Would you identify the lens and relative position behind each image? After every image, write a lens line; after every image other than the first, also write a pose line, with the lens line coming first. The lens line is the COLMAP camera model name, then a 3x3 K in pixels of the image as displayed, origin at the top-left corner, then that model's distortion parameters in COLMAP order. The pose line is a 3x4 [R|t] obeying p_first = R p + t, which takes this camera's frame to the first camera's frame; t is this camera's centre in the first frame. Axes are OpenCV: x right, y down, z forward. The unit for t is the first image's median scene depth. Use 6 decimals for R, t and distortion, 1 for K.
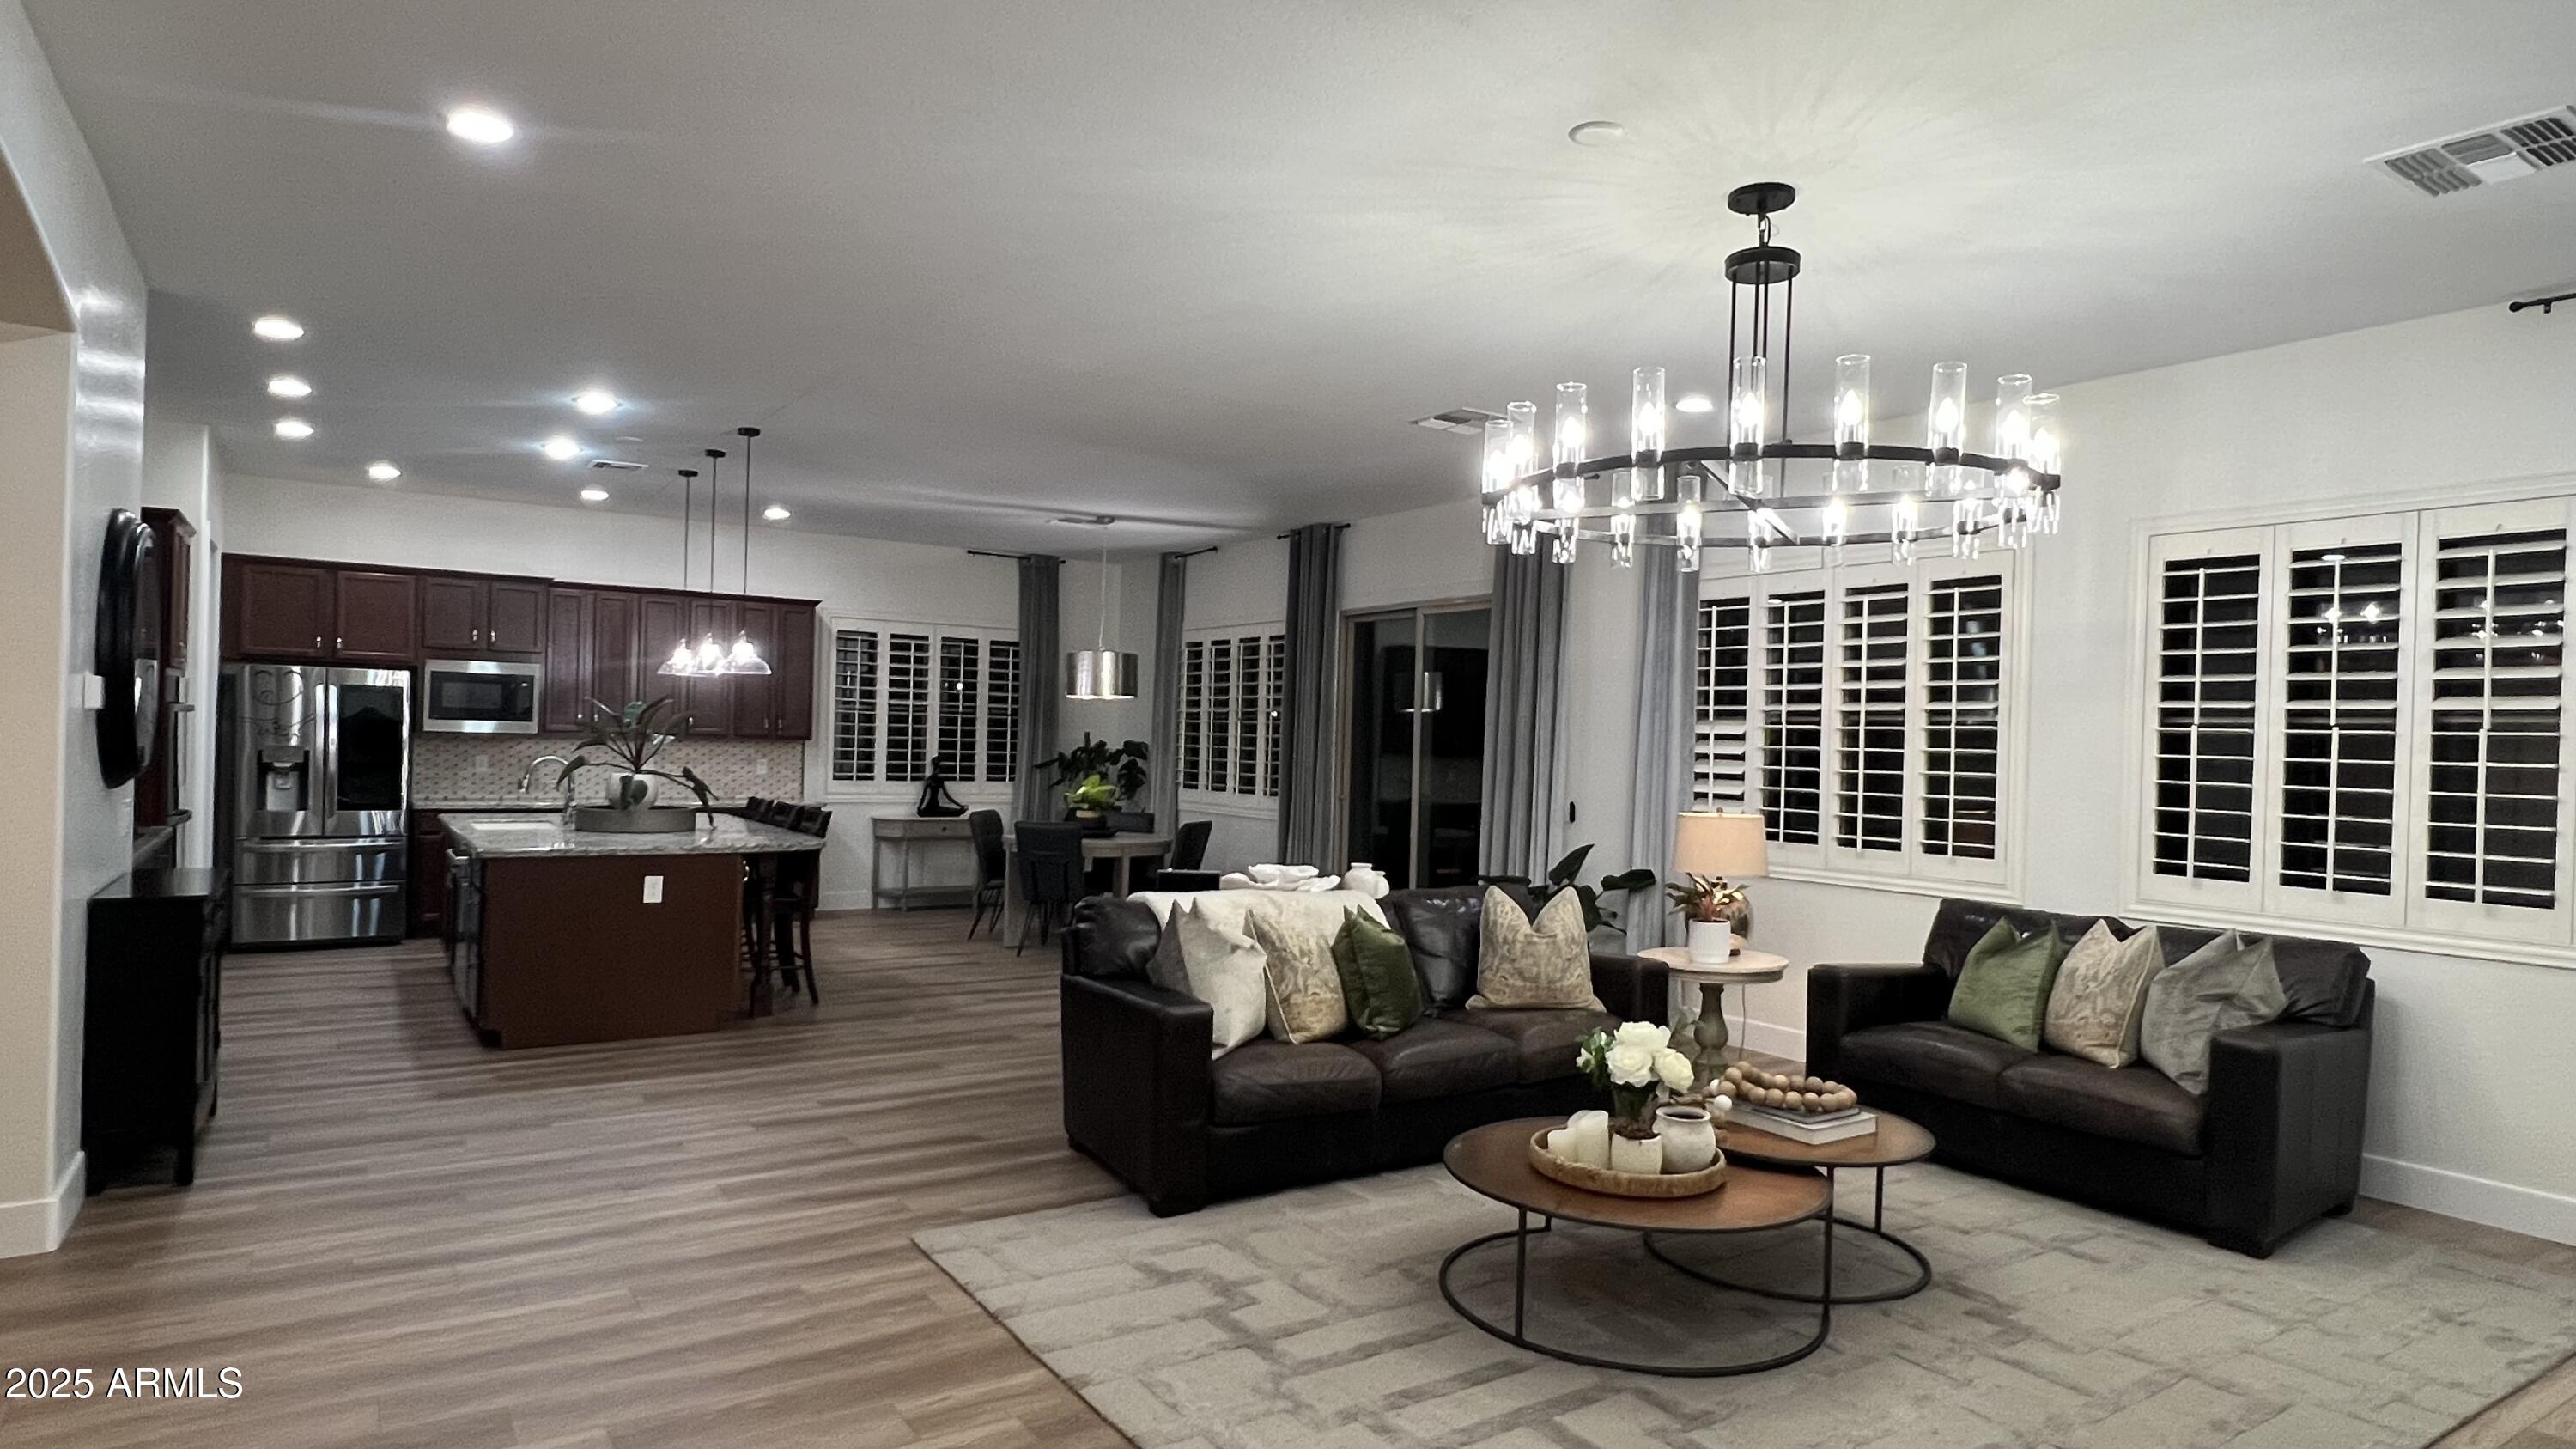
lens RADIAL K [[1436.0, 0, 1288.0], [0, 1436.0, 741.9], [0, 0, 1]] dist [-0.002706, 0.000158]
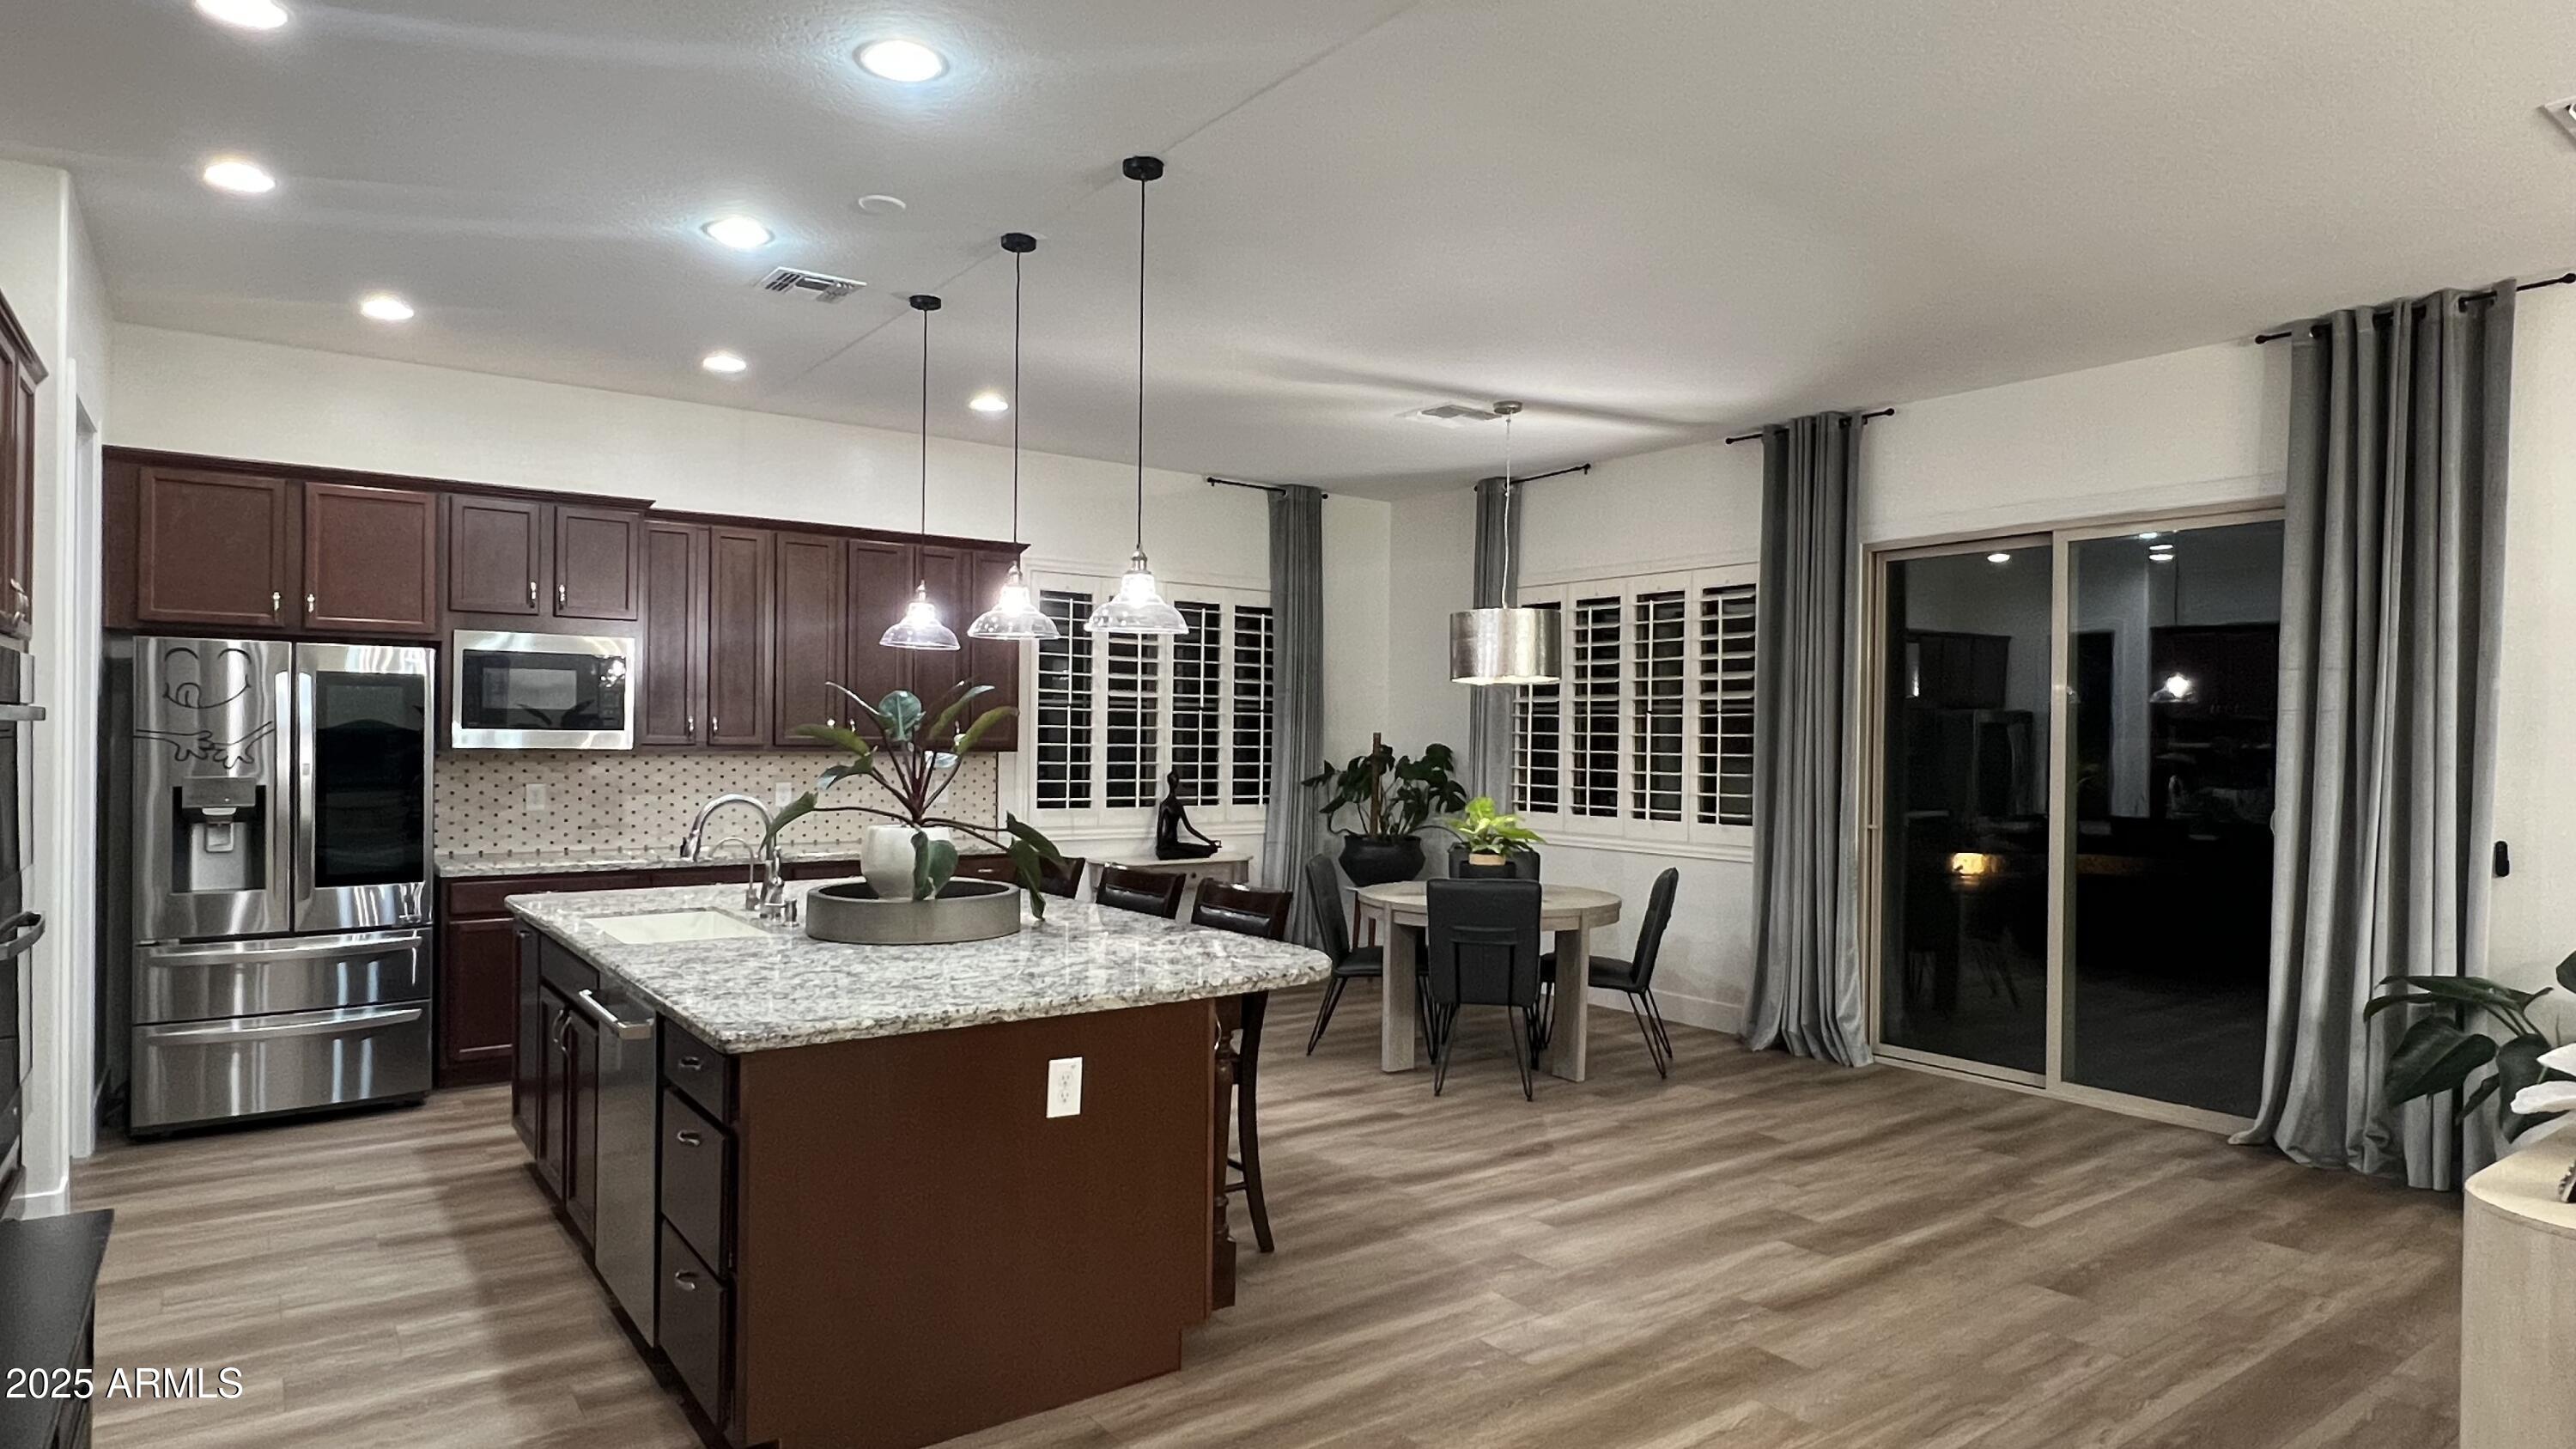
lens RADIAL K [[1436.0, 0, 1288.0], [0, 1436.0, 741.9], [0, 0, 1]] dist [-0.002706, 0.000158]
pose [[0.998914, -0.014500, 0.044269, -0.258803], [0.014380, 0.999892, 0.003044, -0.006407], [-0.044309, -0.002404, 0.999015, 0.353635]]
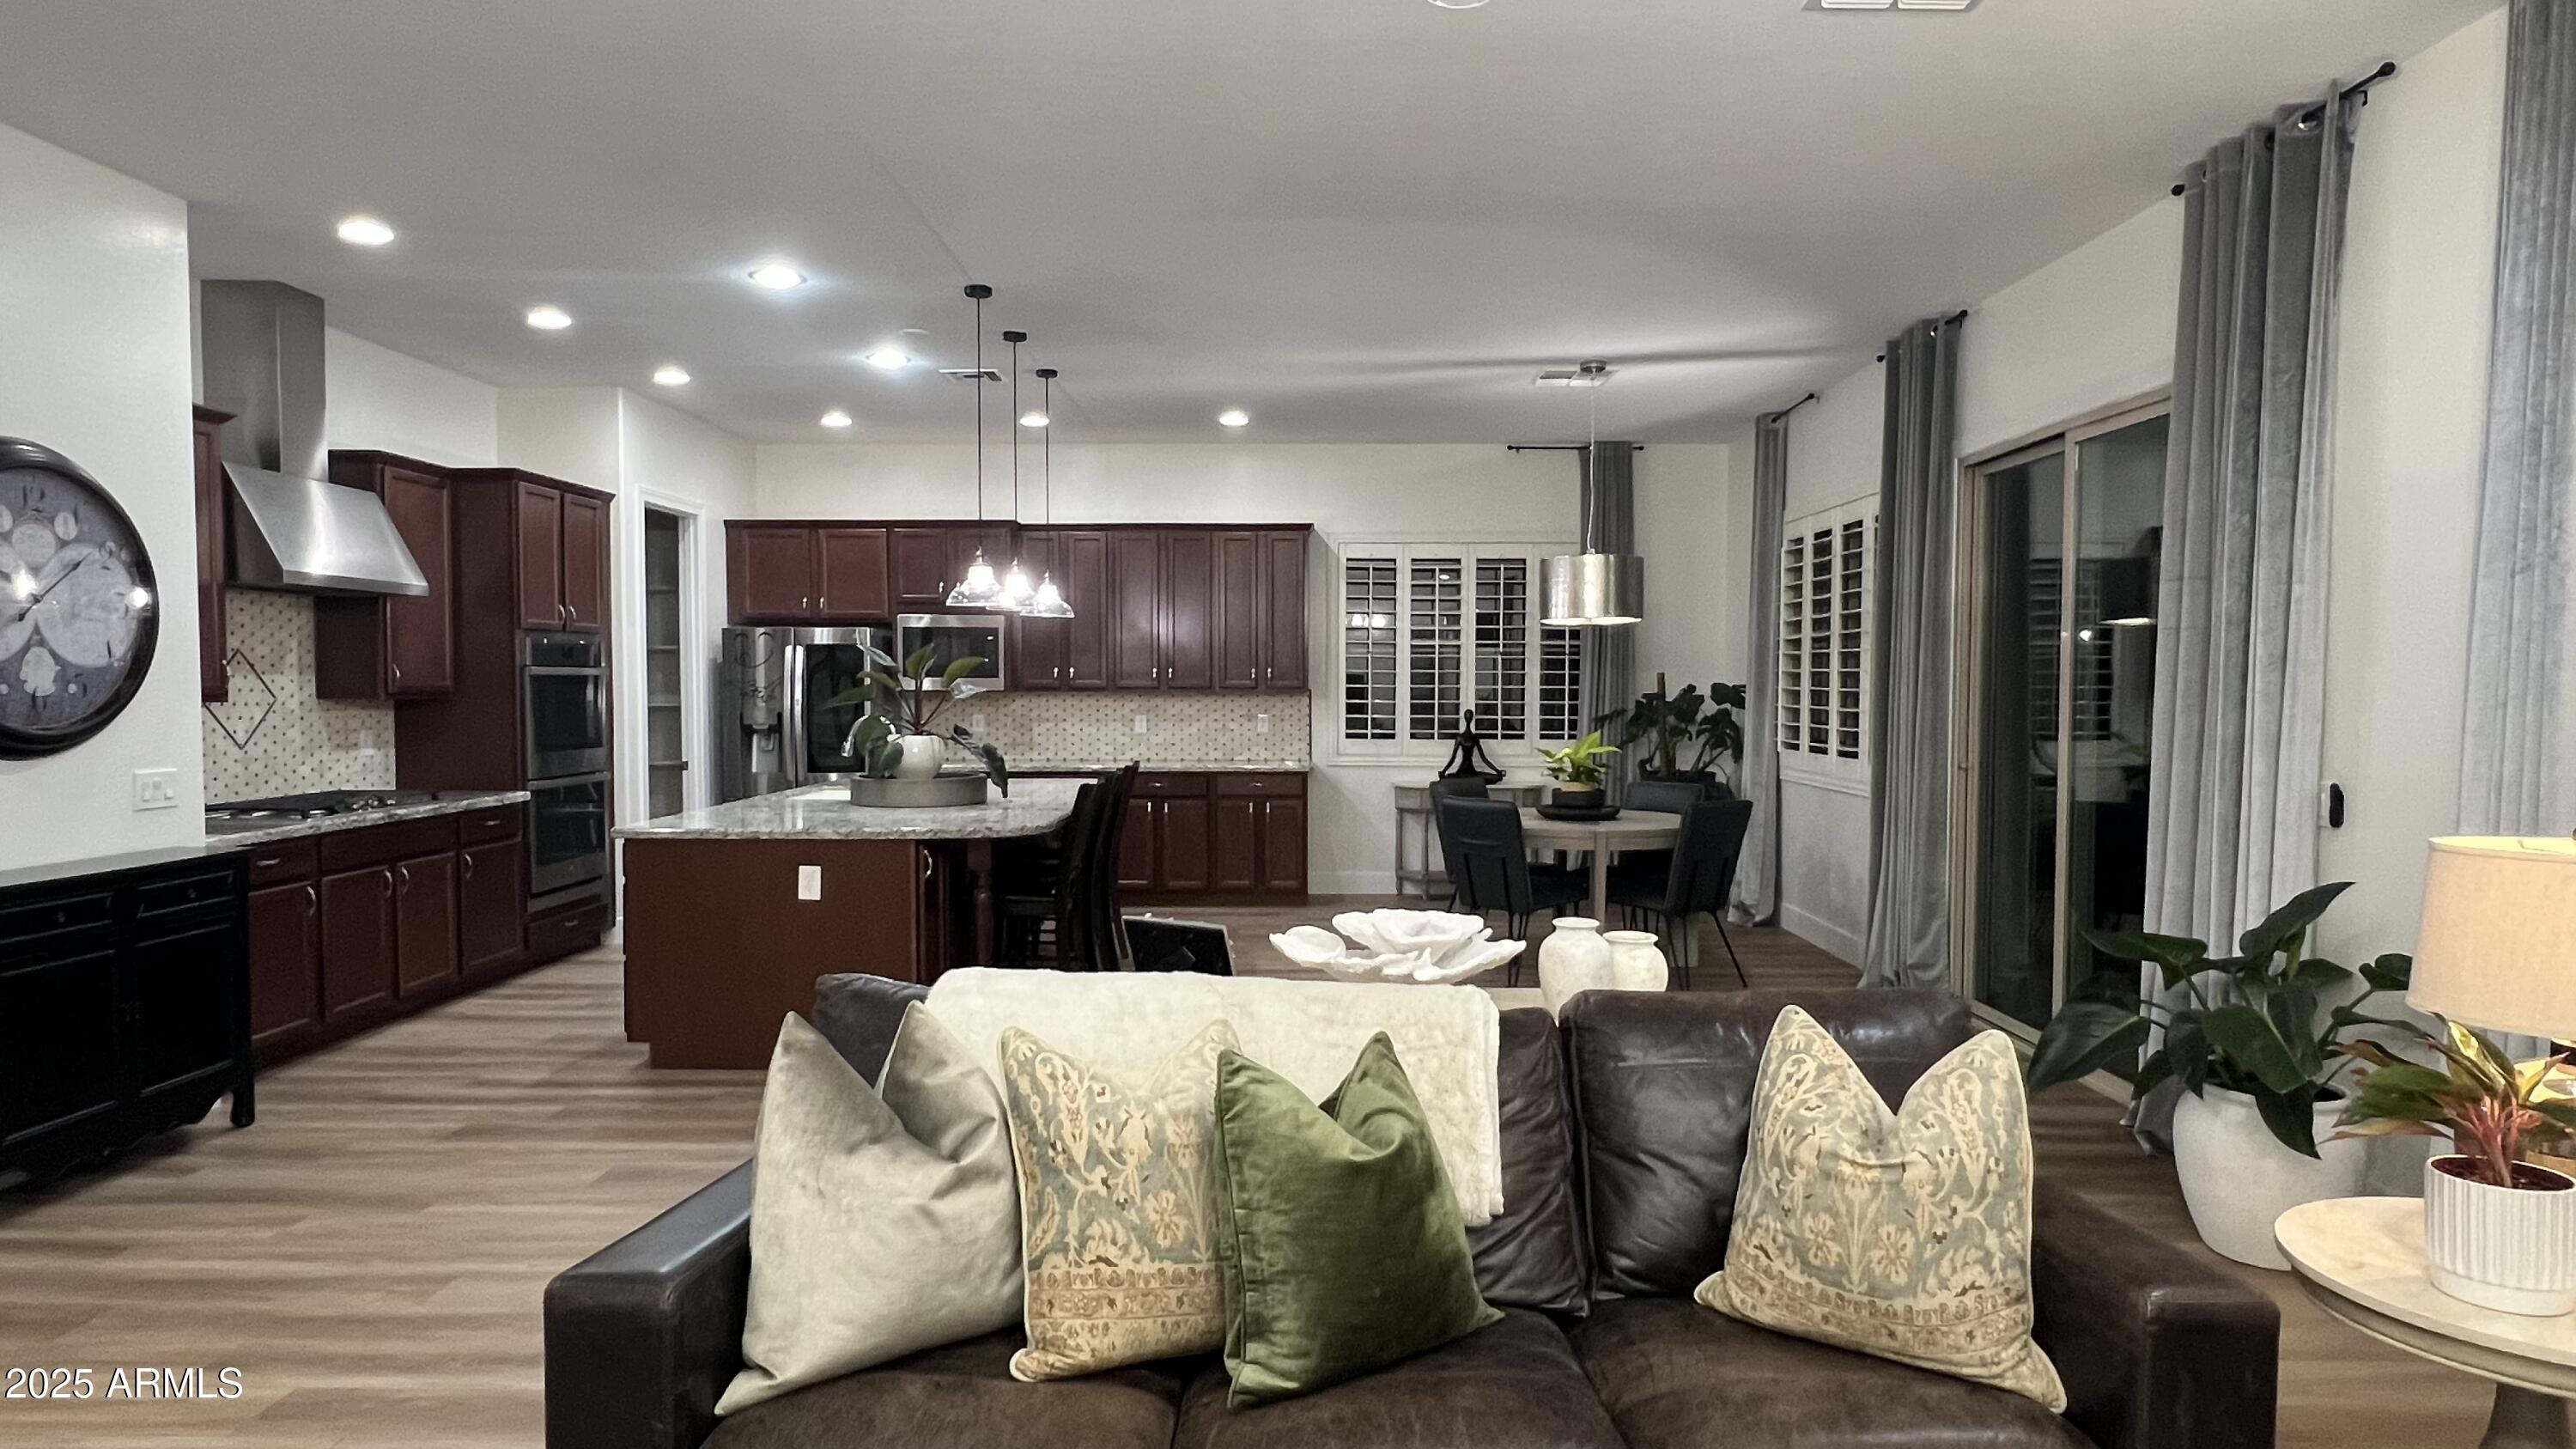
lens RADIAL K [[1436.0, 0, 1288.0], [0, 1436.0, 741.9], [0, 0, 1]] dist [-0.002706, 0.000158]
pose [[0.823515, -0.001616, -0.567292, 0.146353], [0.019817, 0.999468, 0.025919, 0.006989], [0.566948, -0.032587, 0.823109, 0.335139]]
